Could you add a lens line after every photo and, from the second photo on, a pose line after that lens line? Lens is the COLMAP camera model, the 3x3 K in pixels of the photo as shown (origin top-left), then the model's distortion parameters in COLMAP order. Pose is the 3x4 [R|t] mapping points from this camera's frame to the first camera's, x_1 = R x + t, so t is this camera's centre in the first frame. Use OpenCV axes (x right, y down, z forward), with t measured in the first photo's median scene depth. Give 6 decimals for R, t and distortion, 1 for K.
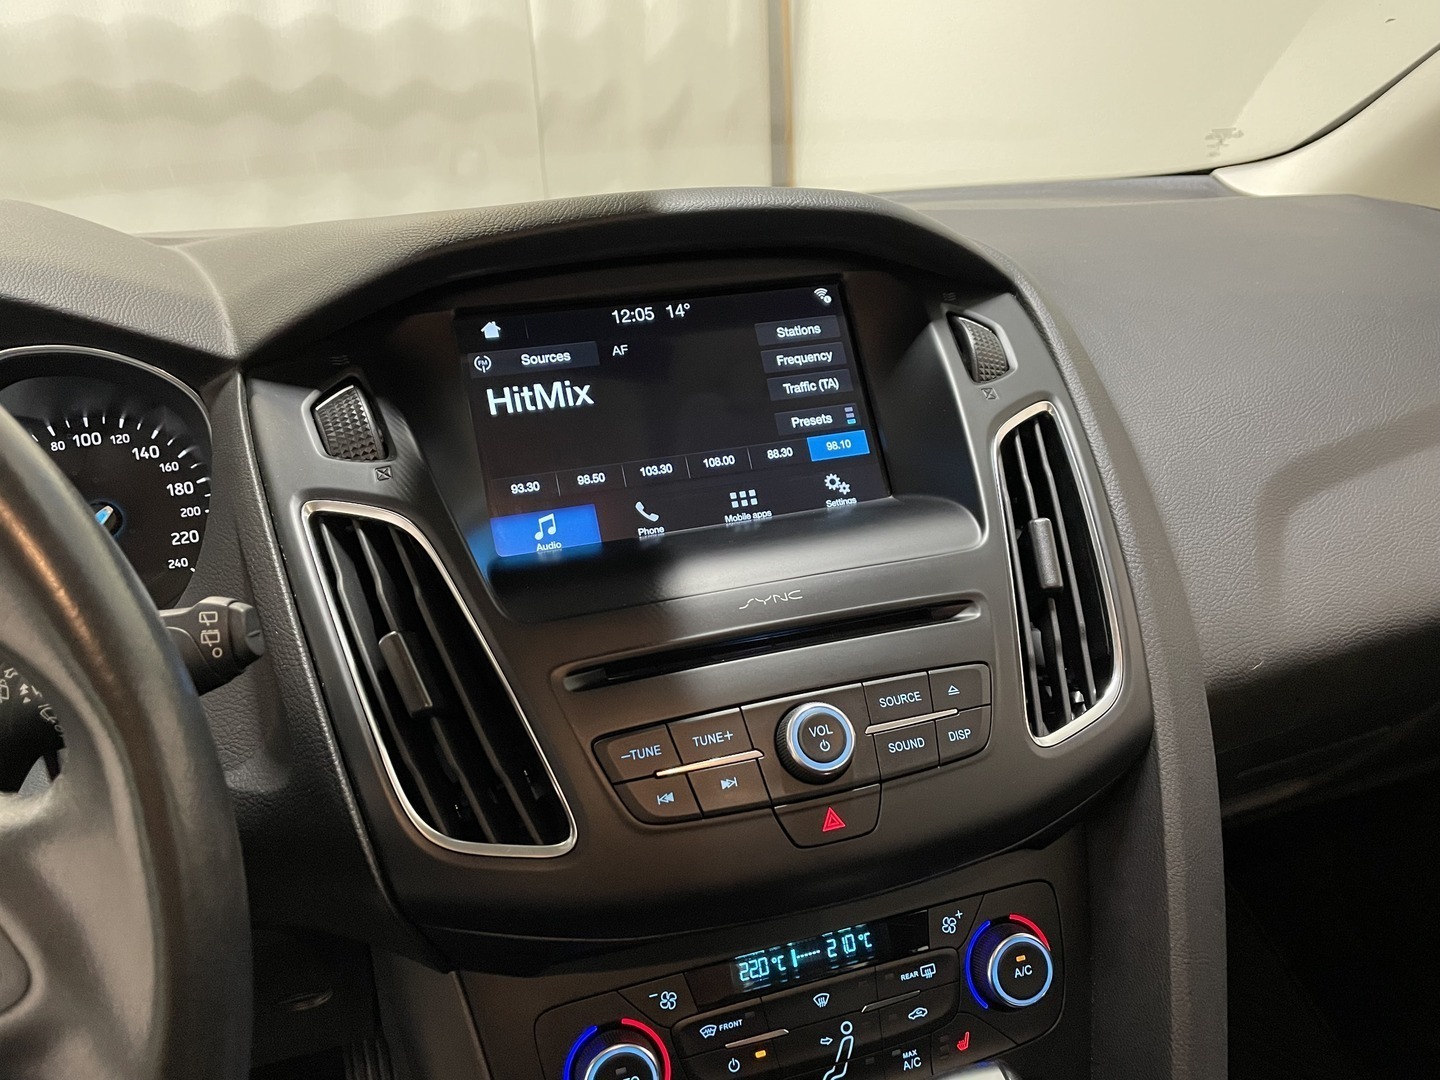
lens RADIAL K [[1172.0, 0, 719.7], [0, 1172.0, 536.2], [0, 0, 1]] dist [0.048236, -0.062868]
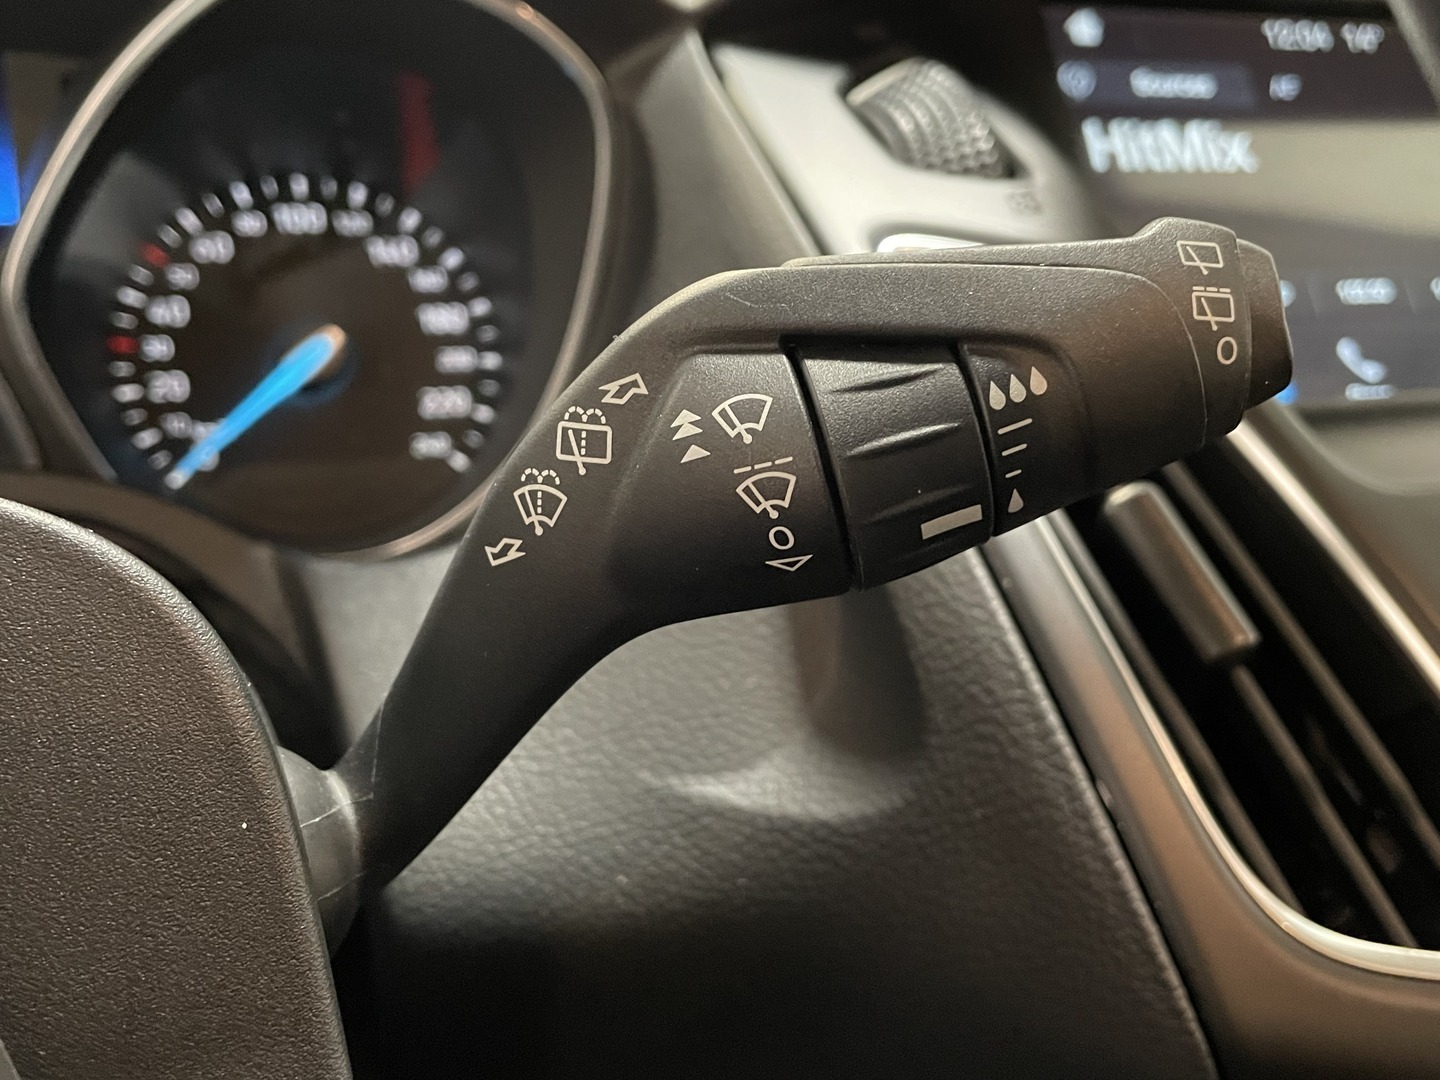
lens RADIAL K [[1355.0, 0, 723.5], [0, 1355.0, 547.4], [0, 0, 1]] dist [-0.008040, 0.000000]
pose [[0.998368, 0.049514, 0.028454, -0.407644], [-0.047578, 0.996743, -0.065107, 0.133615], [-0.031585, 0.063647, 0.997473, 0.414174]]
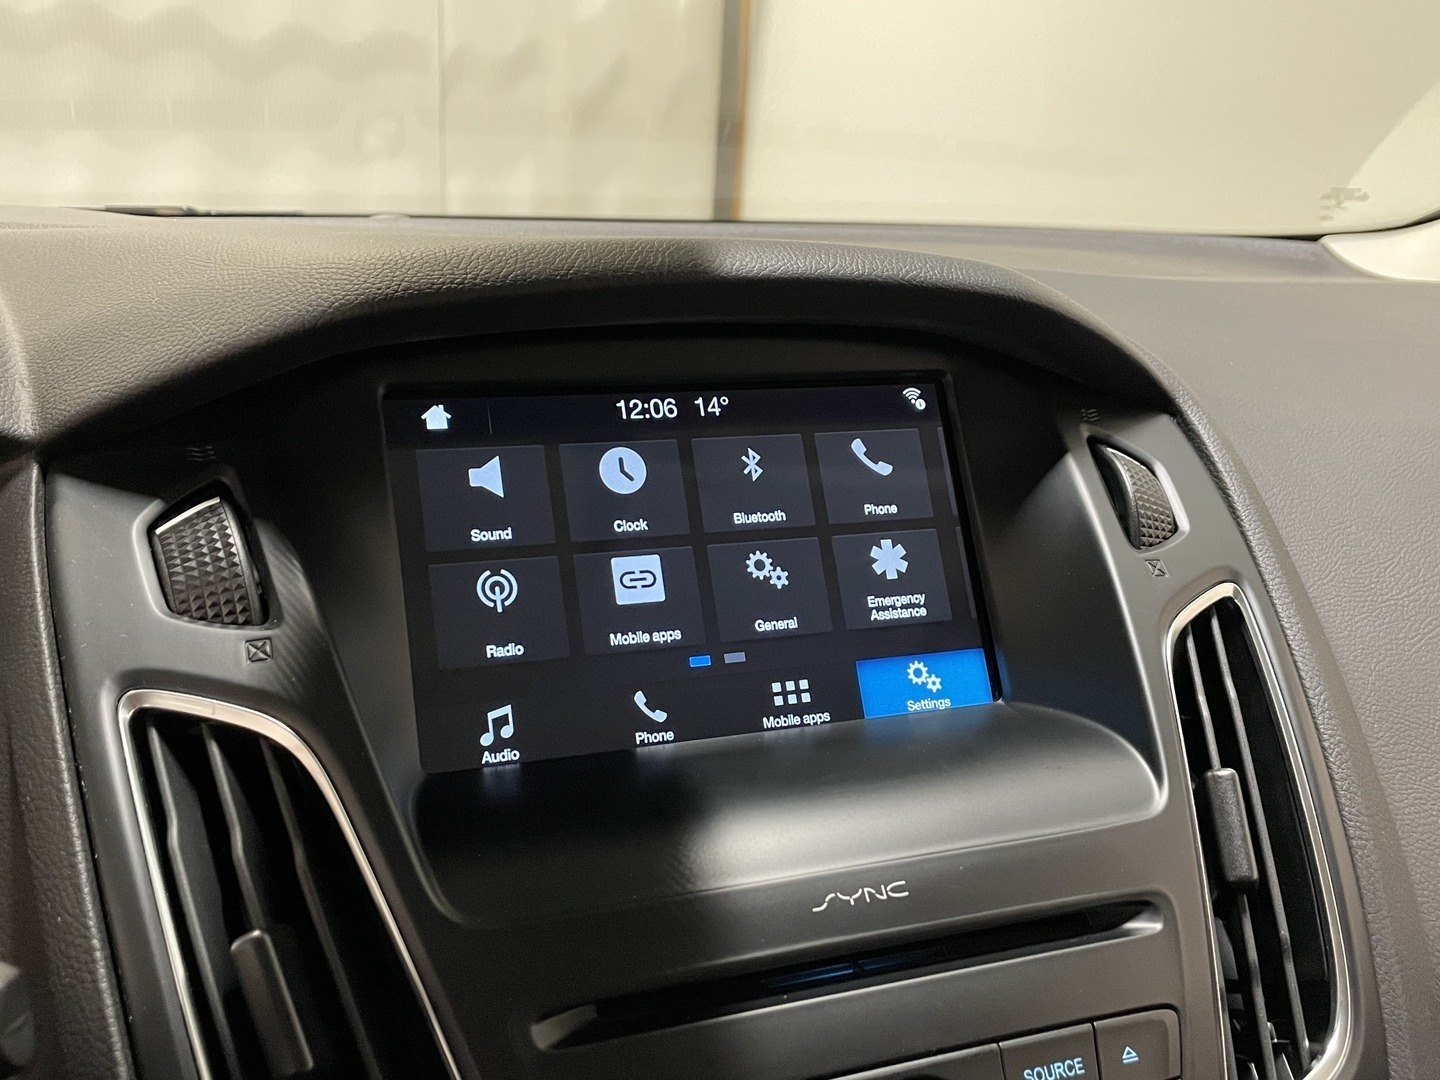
lens RADIAL K [[1375.3, 0, 730.1], [0, 1375.3, 536.9], [0, 0, 1]] dist [0.023989, 0.000000]
pose [[0.993660, 0.076396, 0.082485, -0.096909], [-0.073937, 0.996734, -0.032479, -0.104015], [-0.084697, 0.026175, 0.996063, 0.233395]]
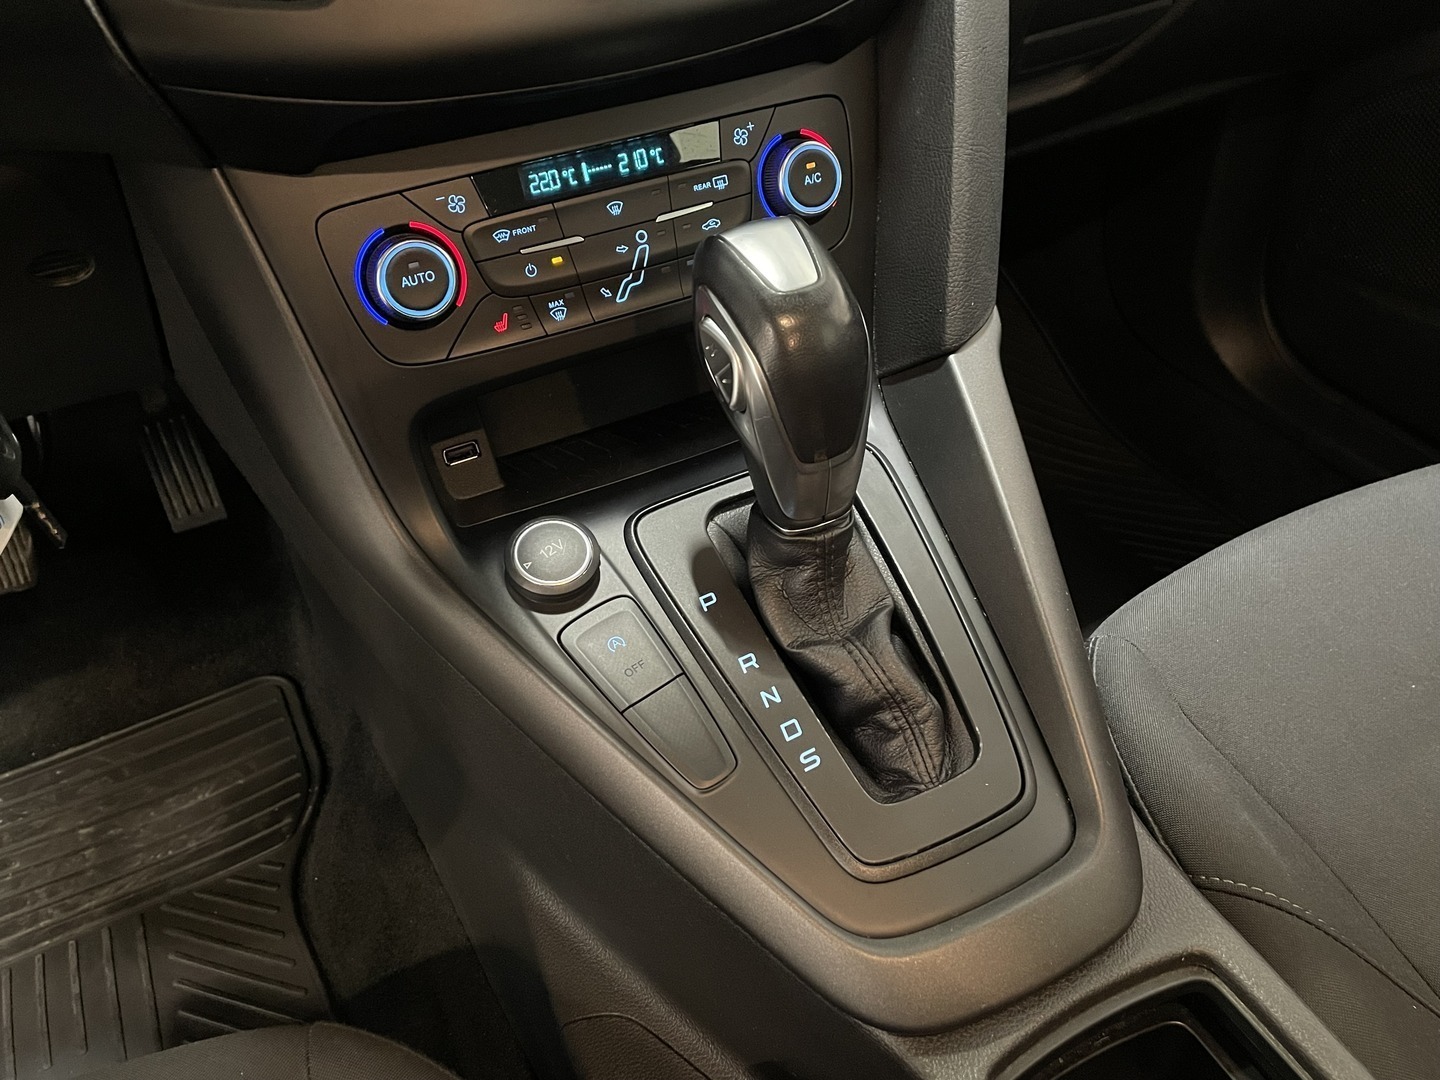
lens RADIAL K [[1172.0, 0, 714.4], [0, 1172.0, 547.3], [0, 0, 1]] dist [0.048236, -0.062868]
pose [[0.985523, -0.084216, 0.147149, -0.001088], [0.023155, 0.926634, 0.375251, 0.278411], [-0.167956, -0.366411, 0.915169, -0.023864]]
